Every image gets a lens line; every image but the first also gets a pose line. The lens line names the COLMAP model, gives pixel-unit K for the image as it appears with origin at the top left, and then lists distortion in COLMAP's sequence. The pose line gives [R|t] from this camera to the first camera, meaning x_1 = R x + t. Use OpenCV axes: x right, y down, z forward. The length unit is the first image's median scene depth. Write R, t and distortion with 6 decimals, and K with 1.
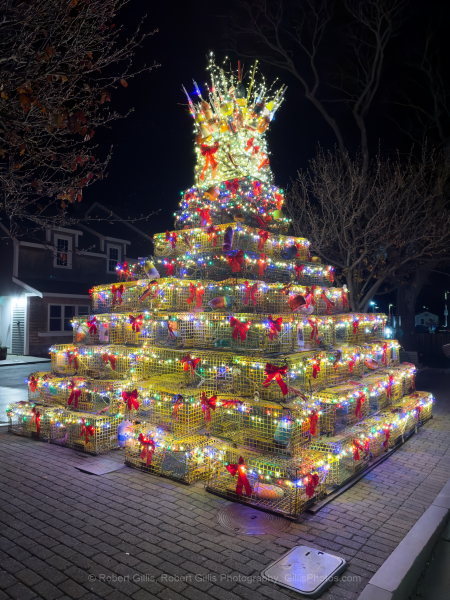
lens RADIAL K [[444.7, 0, 225.0], [0, 444.7, 300.0], [0, 0, 1]] dist [-0.001235, -0.001194]
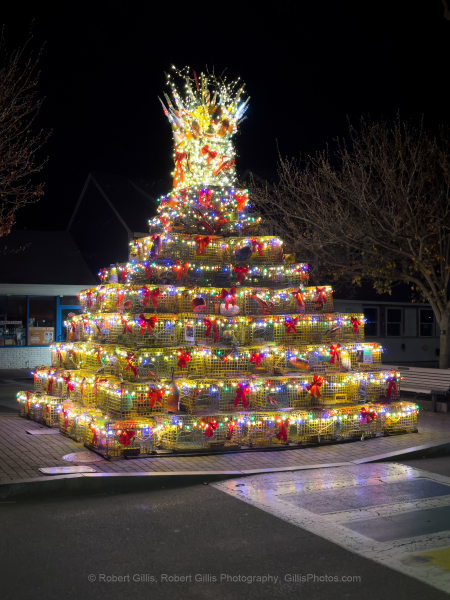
lens RADIAL K [[707.6, 0, 225.0], [0, 707.6, 300.0], [0, 0, 1]] dist [0.023559, 0.011864]
pose [[0.907486, -0.014591, -0.419829, 0.781559], [0.014720, 0.999887, -0.002931, 0.001879], [0.419824, -0.003520, 0.907599, -0.475340]]
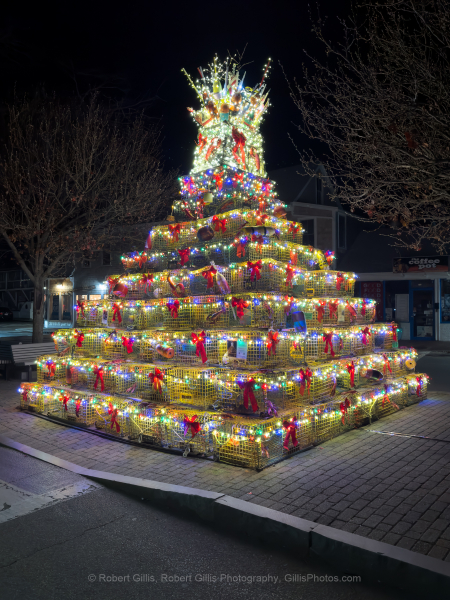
lens RADIAL K [[495.2, 0, 226.7], [0, 495.2, 287.5], [0, 0, 1]] dist [0.013076, 0.001909]
pose [[-0.040732, -0.036018, -0.998521, 1.228900], [0.050485, 0.997999, -0.038058, 0.053203], [0.997894, -0.051961, -0.038832, 1.083925]]
